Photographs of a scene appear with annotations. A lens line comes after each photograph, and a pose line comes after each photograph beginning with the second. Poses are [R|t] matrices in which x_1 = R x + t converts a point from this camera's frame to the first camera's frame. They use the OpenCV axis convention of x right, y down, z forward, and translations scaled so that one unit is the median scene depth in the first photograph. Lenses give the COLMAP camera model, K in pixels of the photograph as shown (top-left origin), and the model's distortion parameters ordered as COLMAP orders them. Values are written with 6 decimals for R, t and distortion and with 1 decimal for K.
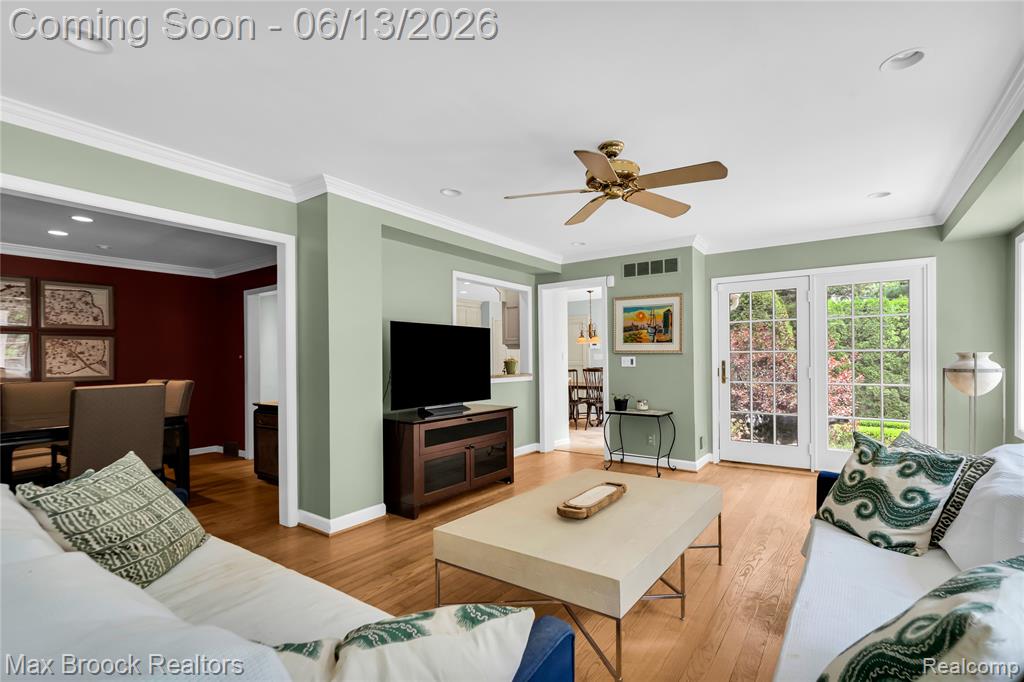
lens RADIAL K [[481.7, 0, 512.9], [0, 481.7, 358.6], [0, 0, 1]] dist [-0.001333, -0.000703]
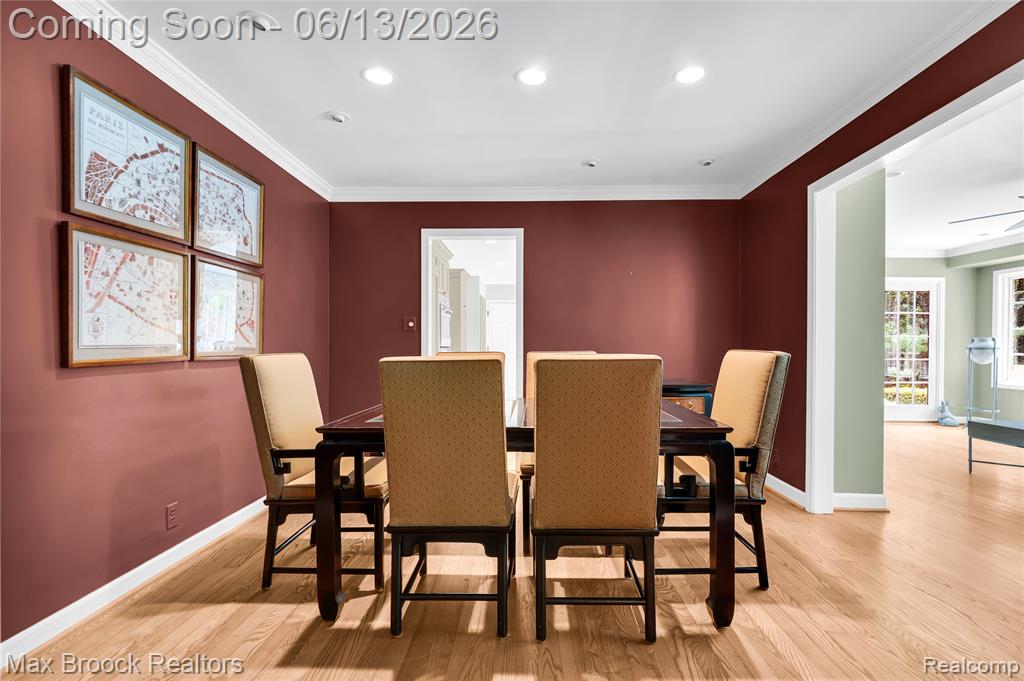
lens RADIAL K [[481.7, 0, 512.9], [0, 481.7, 358.1], [0, 0, 1]] dist [-0.001333, -0.000703]
pose [[0.832790, 0.002850, 0.553581, -0.927244], [-0.012152, 0.999840, 0.013133, 0.038687], [-0.553455, -0.017664, 0.832692, 0.383676]]
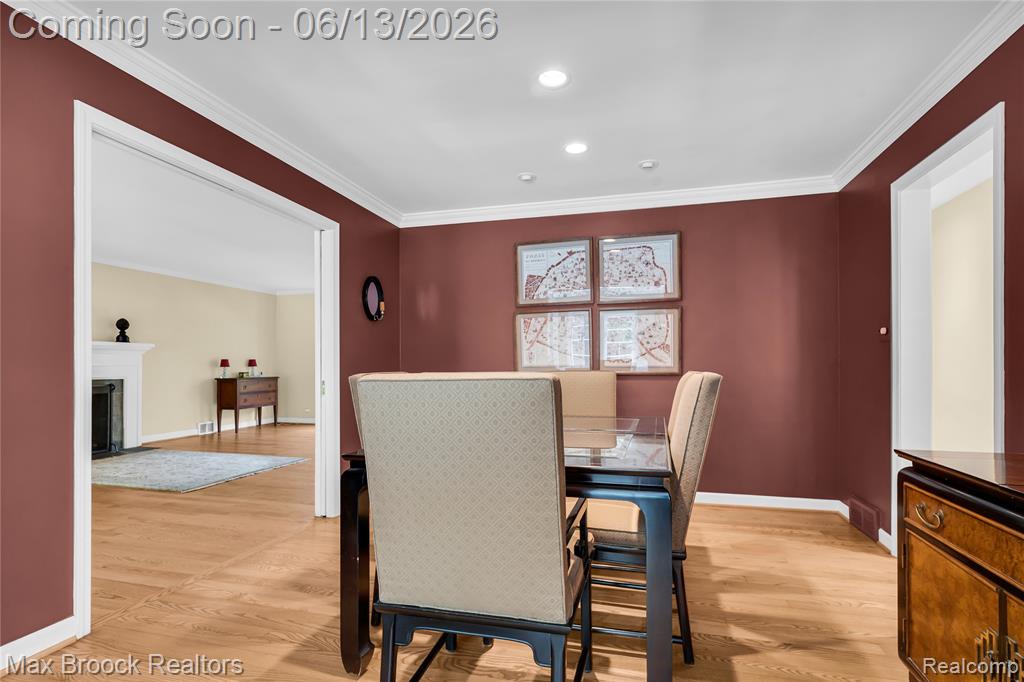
lens RADIAL K [[481.7, 0, 512.9], [0, 481.7, 358.6], [0, 0, 1]] dist [-0.001333, -0.000703]
pose [[0.346794, -0.001836, -0.937940, -0.285964], [-0.004962, 0.999980, -0.003792, 0.029696], [0.937928, 0.005969, 0.346778, 0.566665]]
